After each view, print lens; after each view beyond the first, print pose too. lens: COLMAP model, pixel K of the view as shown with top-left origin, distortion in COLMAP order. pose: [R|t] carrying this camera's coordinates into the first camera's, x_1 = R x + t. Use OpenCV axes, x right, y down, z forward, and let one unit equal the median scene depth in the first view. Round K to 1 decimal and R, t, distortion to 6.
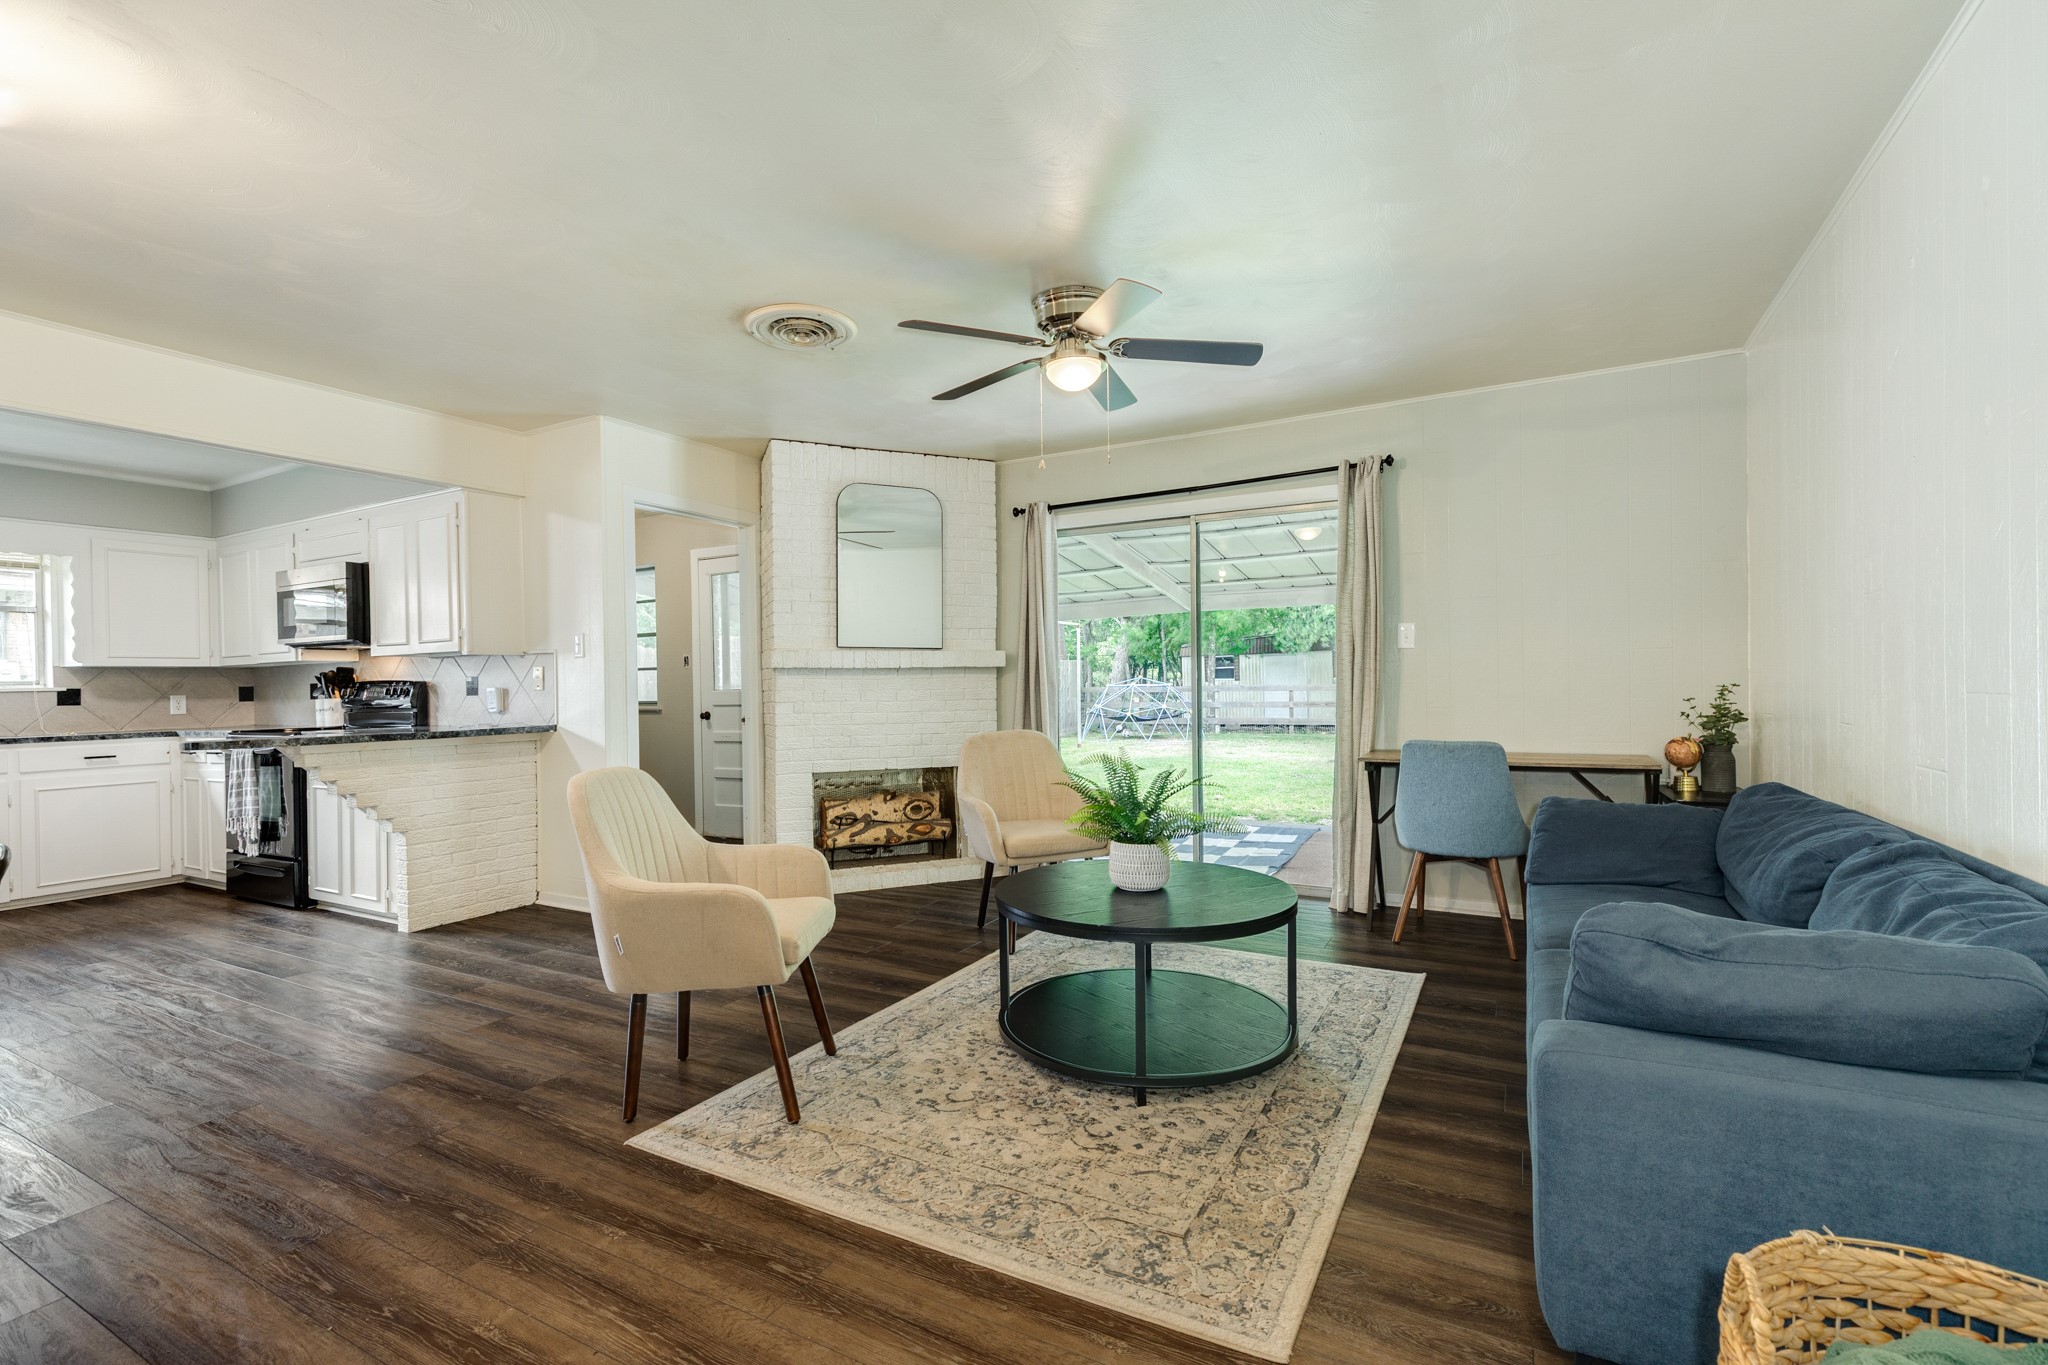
lens RADIAL K [[911.3, 0, 1021.4], [0, 911.3, 687.3], [0, 0, 1]] dist [0.004323, -0.000017]
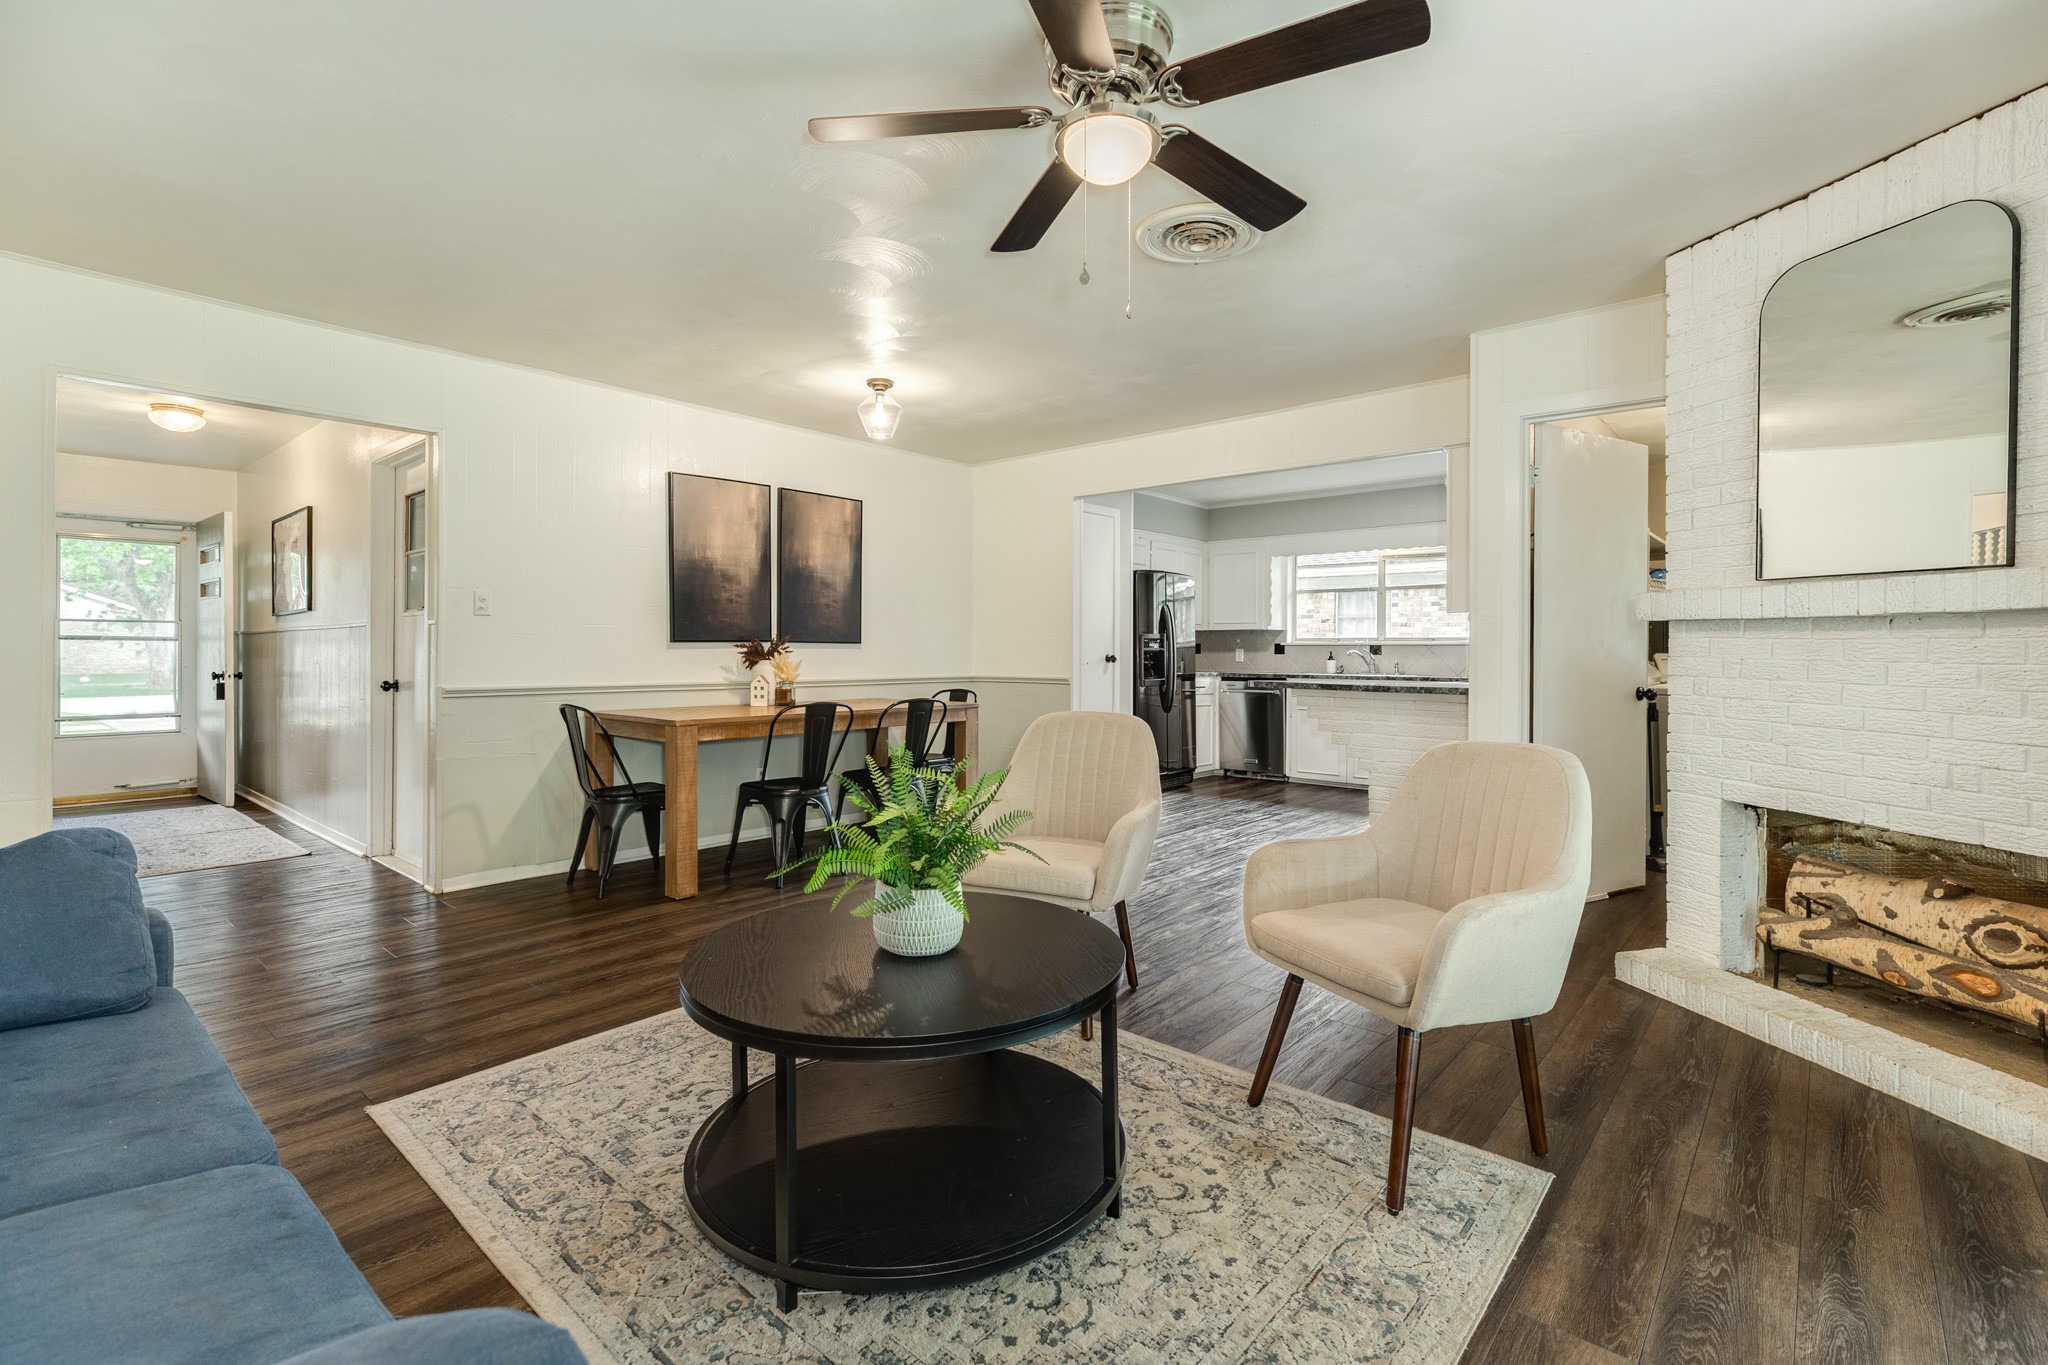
lens RADIAL K [[928.8, 0, 1023.1], [0, 928.8, 647.7], [0, 0, 1]] dist [0.004475, 0.000495]
pose [[-0.209846, 0.014542, -0.977626, 0.873174], [-0.005463, 0.999856, 0.016046, -0.020107], [0.977719, 0.008708, -0.209736, 1.341915]]
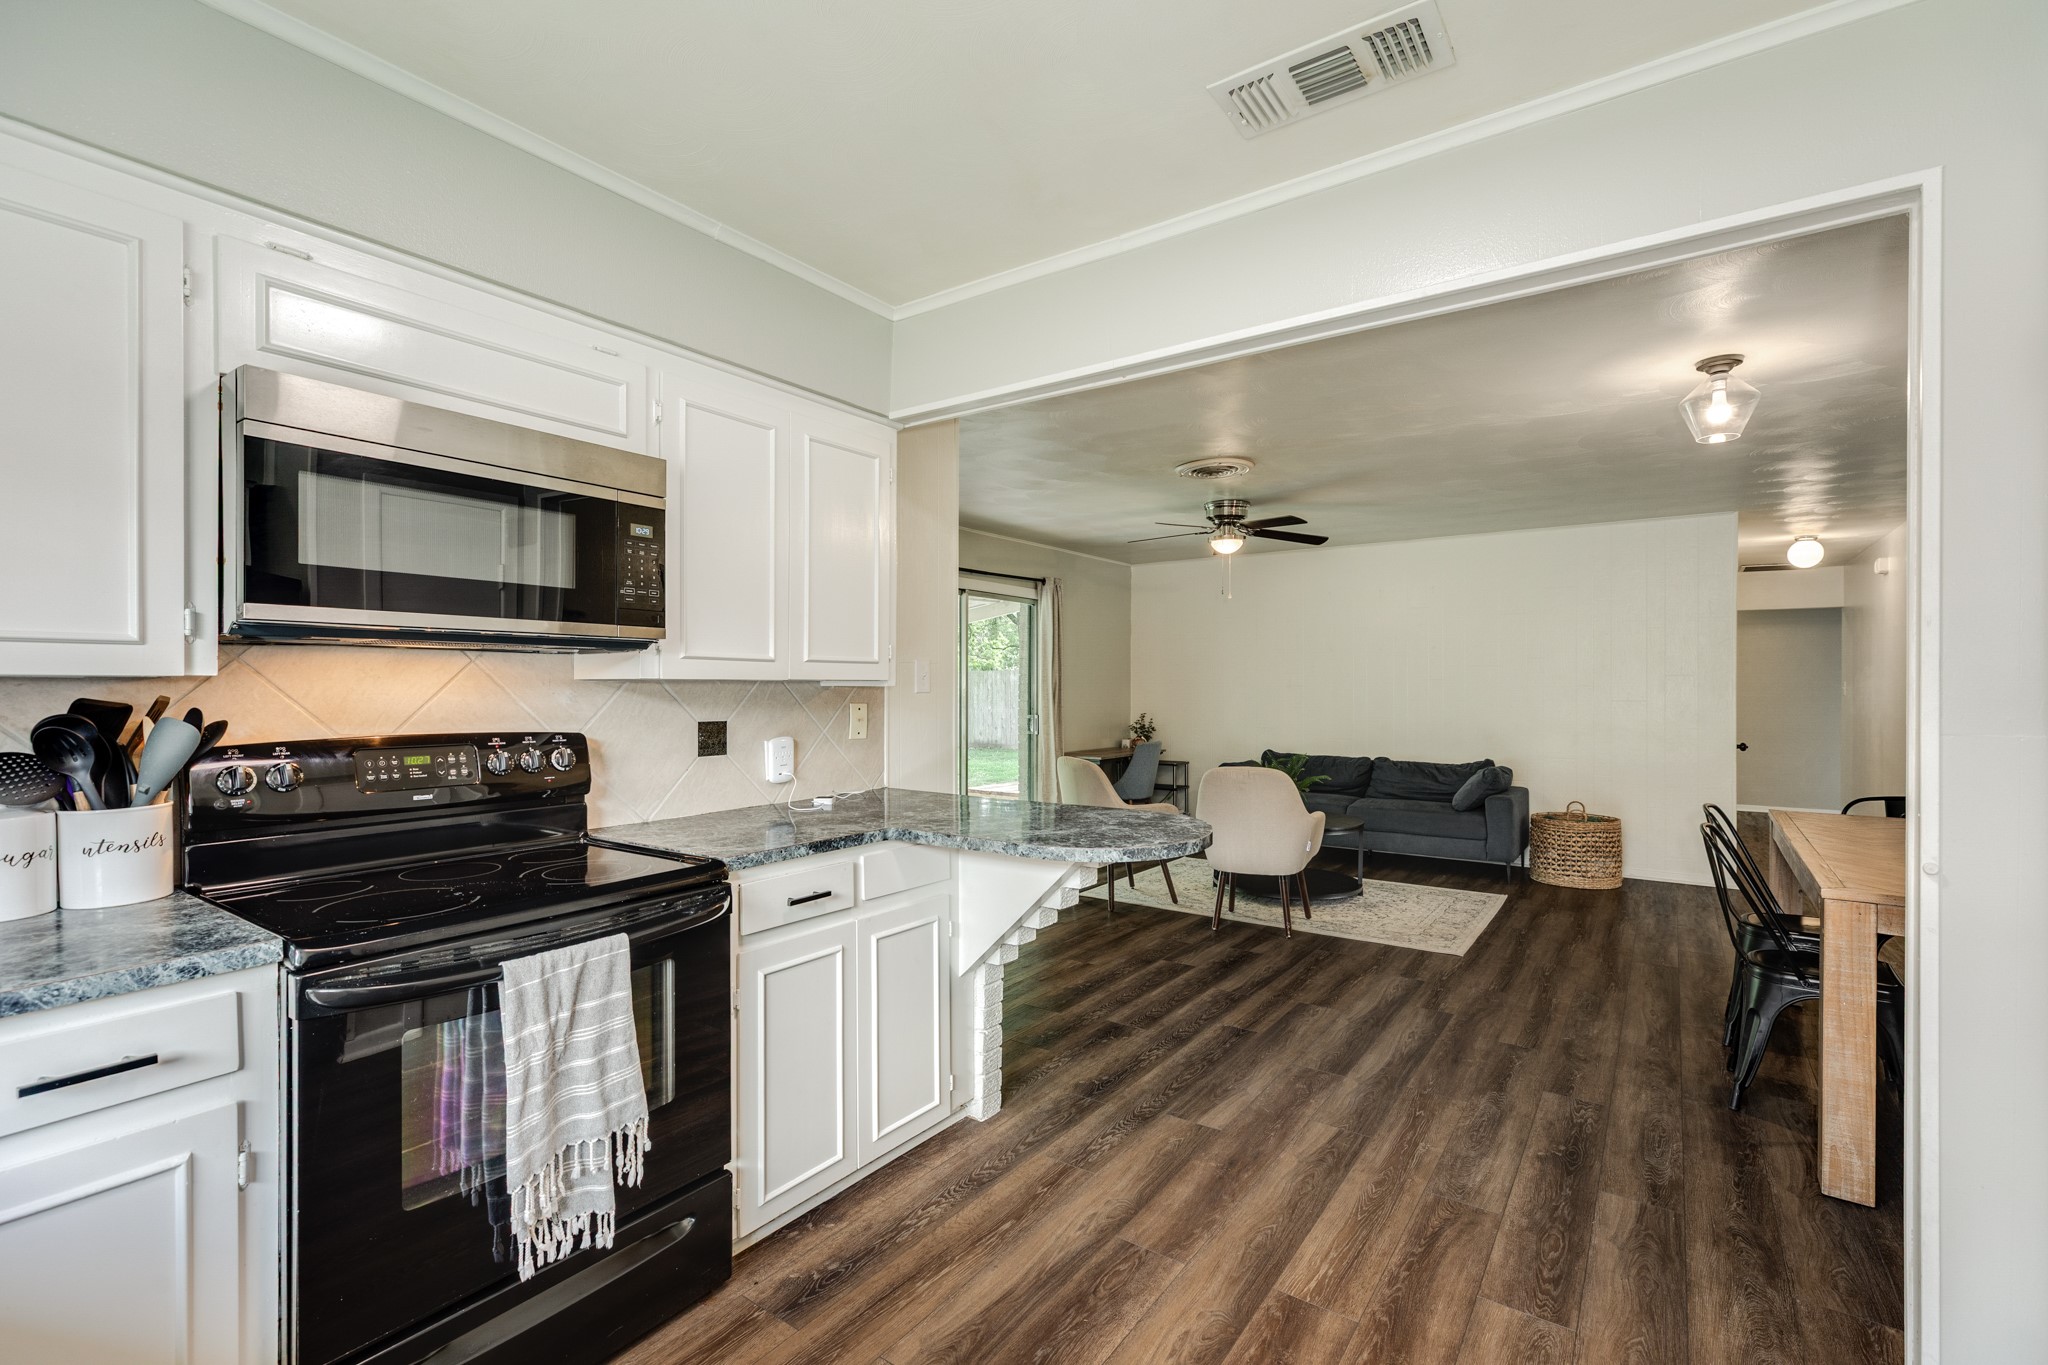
lens RADIAL K [[911.3, 0, 1021.4], [0, 911.3, 687.3], [0, 0, 1]] dist [0.004323, -0.000017]
pose [[0.116496, 0.017349, 0.993040, -2.172534], [0.001512, 0.999843, -0.017645, -0.043334], [-0.993190, 0.003557, 0.116451, 1.480119]]
